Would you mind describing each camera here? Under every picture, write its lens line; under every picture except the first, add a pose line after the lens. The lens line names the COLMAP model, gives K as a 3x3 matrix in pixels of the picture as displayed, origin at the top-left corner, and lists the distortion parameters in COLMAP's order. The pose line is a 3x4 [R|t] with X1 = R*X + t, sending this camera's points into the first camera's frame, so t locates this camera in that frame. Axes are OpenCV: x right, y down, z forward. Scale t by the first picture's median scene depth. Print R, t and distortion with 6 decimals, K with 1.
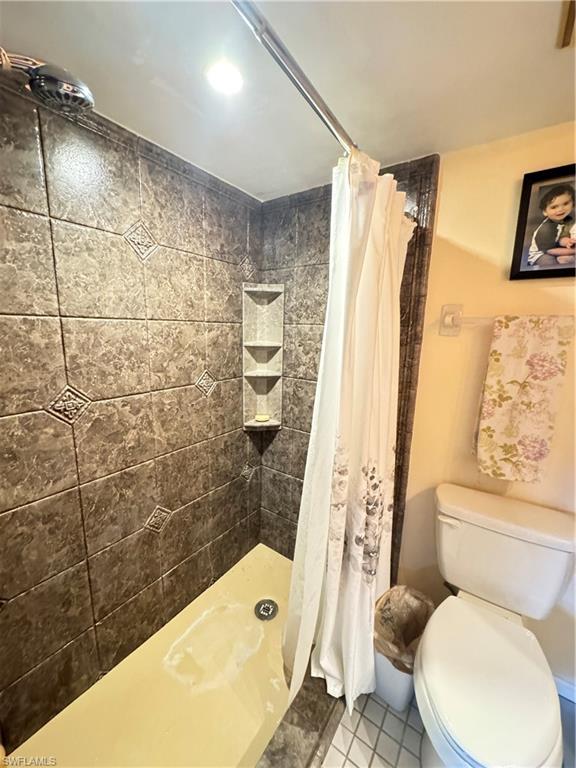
lens RADIAL K [[306.1, 0, 286.9], [0, 306.1, 385.5], [0, 0, 1]] dist [-0.001800, 0.000491]
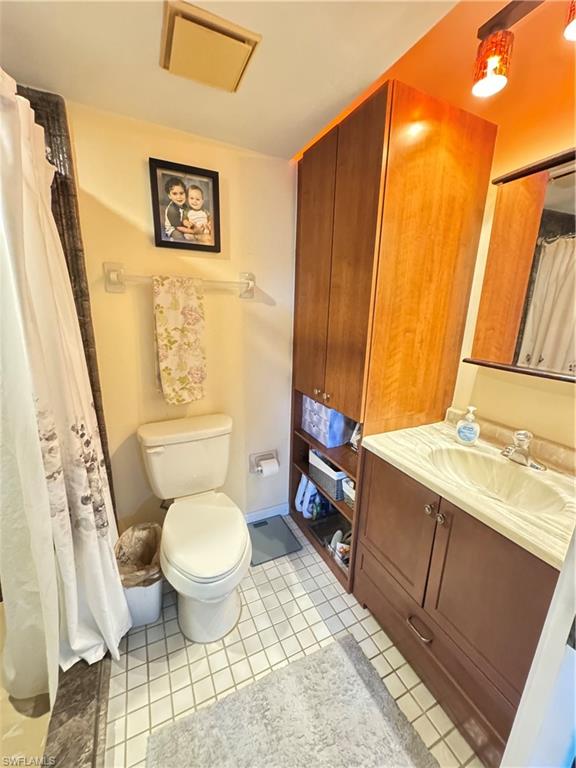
lens RADIAL K [[306.1, 0, 287.8], [0, 306.1, 385.4], [0, 0, 1]] dist [-0.001800, 0.000491]
pose [[0.487691, -0.222108, 0.844290, -0.186132], [0.147278, 0.974166, 0.171202, 0.072168], [-0.860504, 0.040852, 0.507804, -0.067175]]
